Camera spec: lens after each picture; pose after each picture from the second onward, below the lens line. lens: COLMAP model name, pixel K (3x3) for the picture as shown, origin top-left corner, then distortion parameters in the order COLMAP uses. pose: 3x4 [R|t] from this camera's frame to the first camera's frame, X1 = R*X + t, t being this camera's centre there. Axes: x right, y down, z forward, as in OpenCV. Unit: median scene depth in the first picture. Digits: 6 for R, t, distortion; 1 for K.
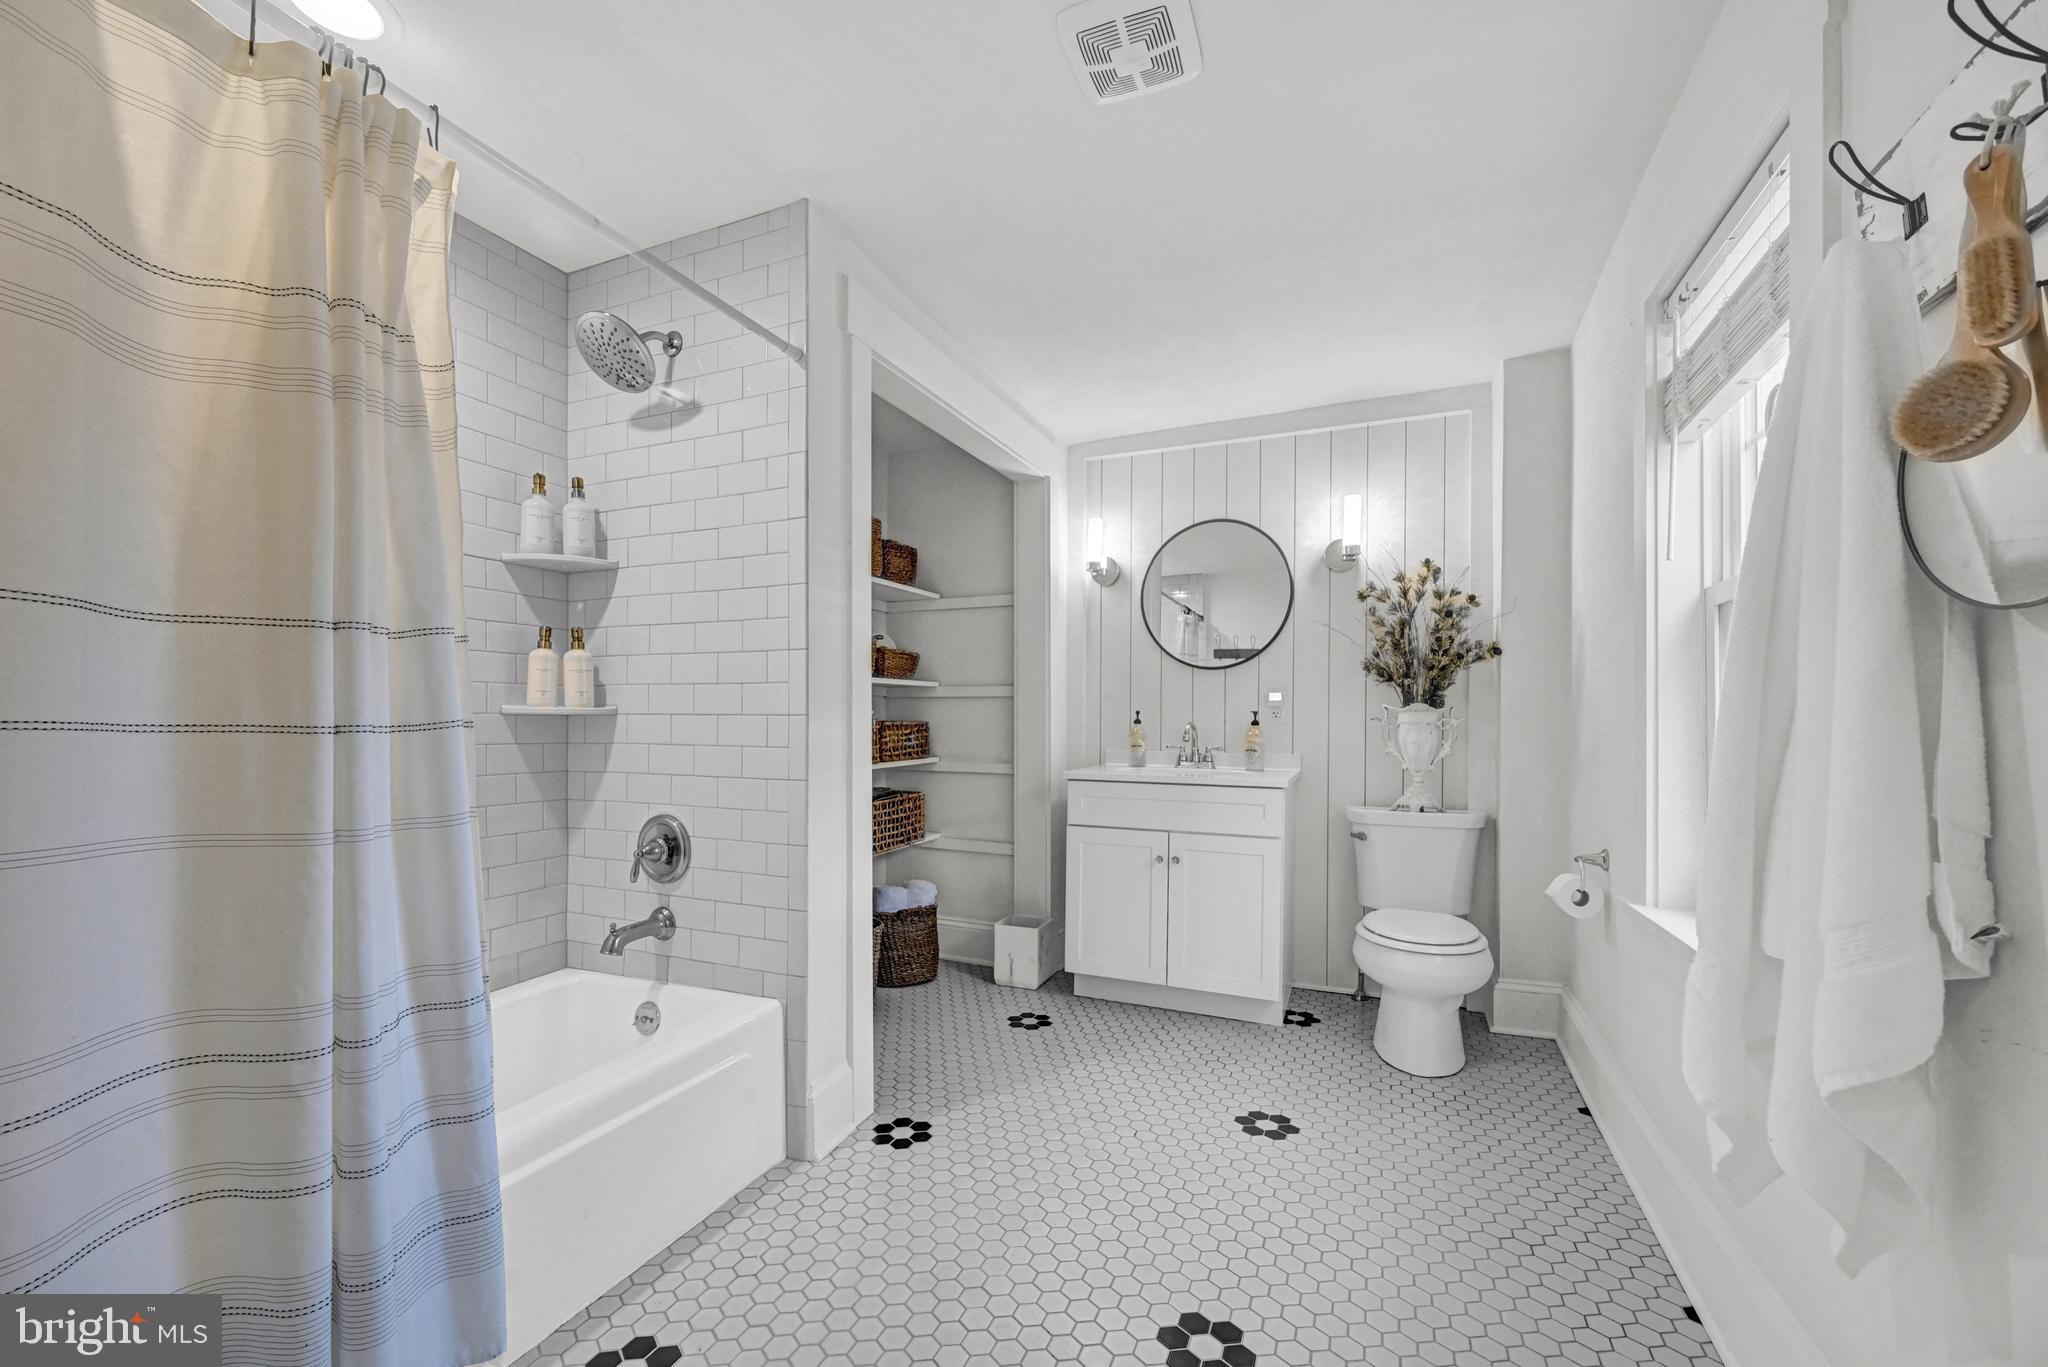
lens RADIAL K [[824.3, 0, 1034.8], [0, 824.3, 714.6], [0, 0, 1]] dist [-0.000240, 0.000023]
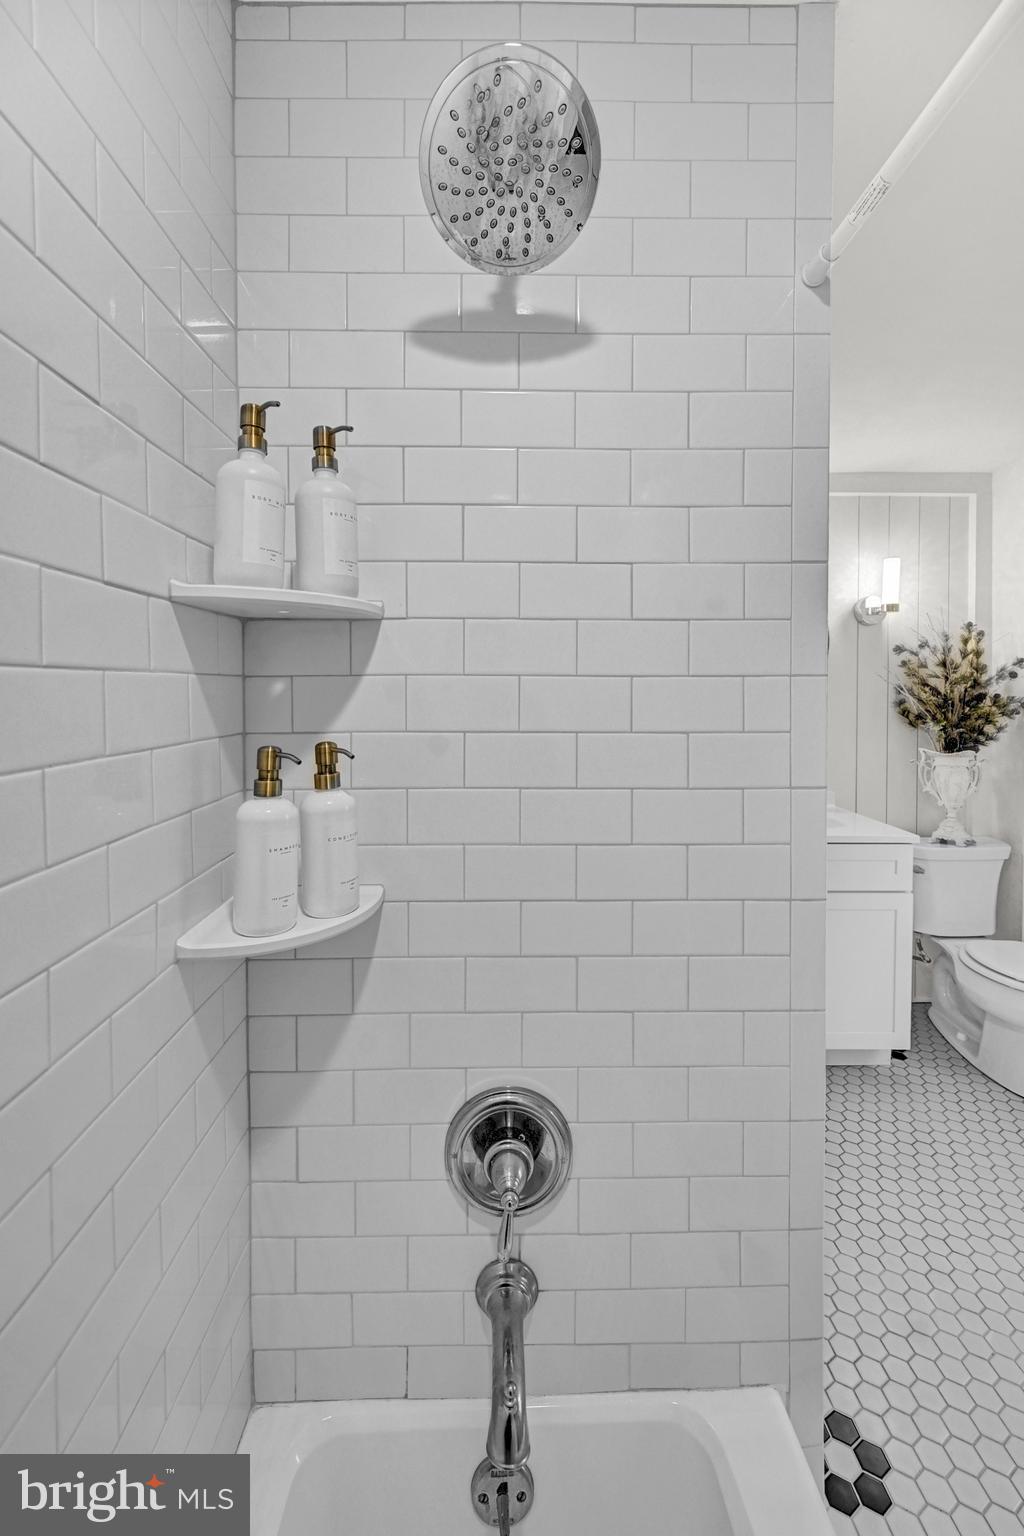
lens RADIAL K [[623.1, 0, 507.6], [0, 623.1, 694.7], [0, 0, 1]] dist [-0.000546, 0.000029]
pose [[0.917059, -0.006171, 0.398703, -0.577419], [-0.001376, 0.999825, 0.018641, -0.134879], [-0.398749, -0.017644, 0.916891, 0.600928]]
